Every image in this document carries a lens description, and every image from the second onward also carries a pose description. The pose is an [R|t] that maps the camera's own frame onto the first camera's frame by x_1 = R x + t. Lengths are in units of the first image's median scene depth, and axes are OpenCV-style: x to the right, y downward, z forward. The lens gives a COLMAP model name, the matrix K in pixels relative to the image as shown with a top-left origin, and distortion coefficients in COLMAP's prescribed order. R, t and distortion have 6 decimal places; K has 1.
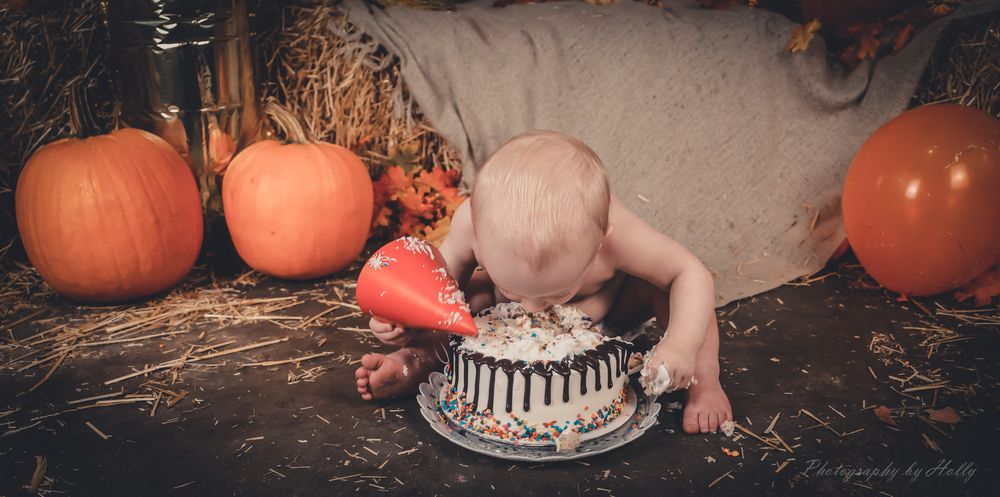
lens RADIAL K [[816.0, 0, 507.9], [0, 816.0, 313.0], [0, 0, 1]] dist [-0.009398, 0.007392]
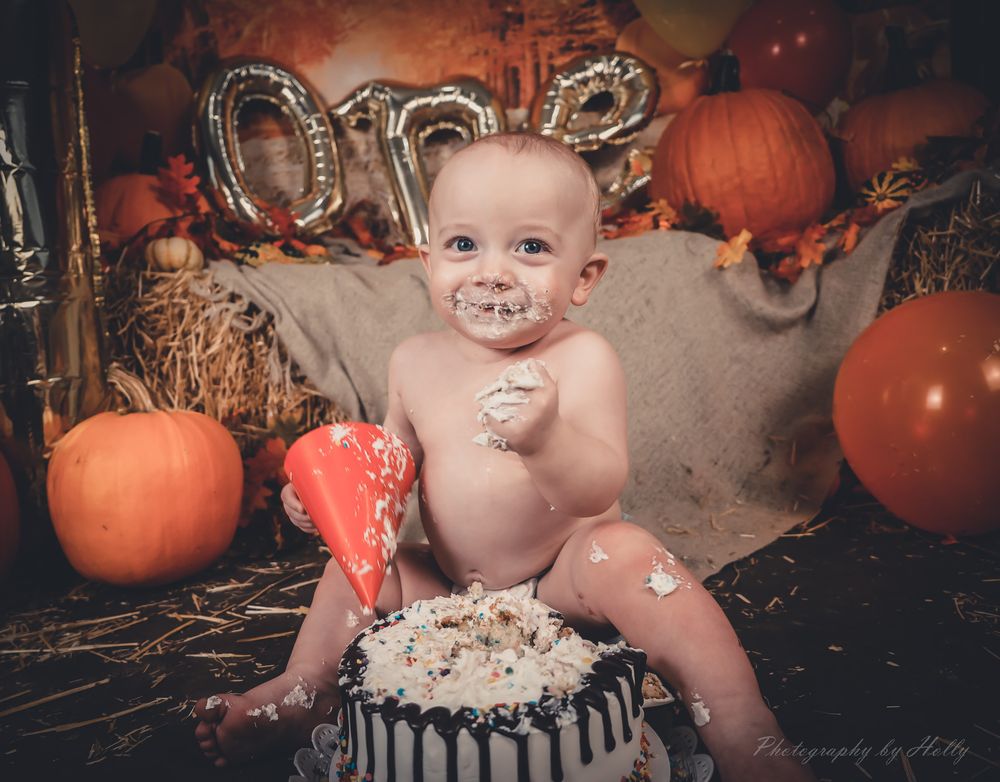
lens RADIAL K [[801.2, 0, 423.5], [0, 801.2, 393.0], [0, 0, 1]] dist [0.021217, -0.059464]
pose [[0.996125, -0.083190, 0.028523, -0.005199], [0.087675, 0.964745, -0.248153, -0.006674], [-0.006873, 0.249692, 0.968301, 0.193910]]
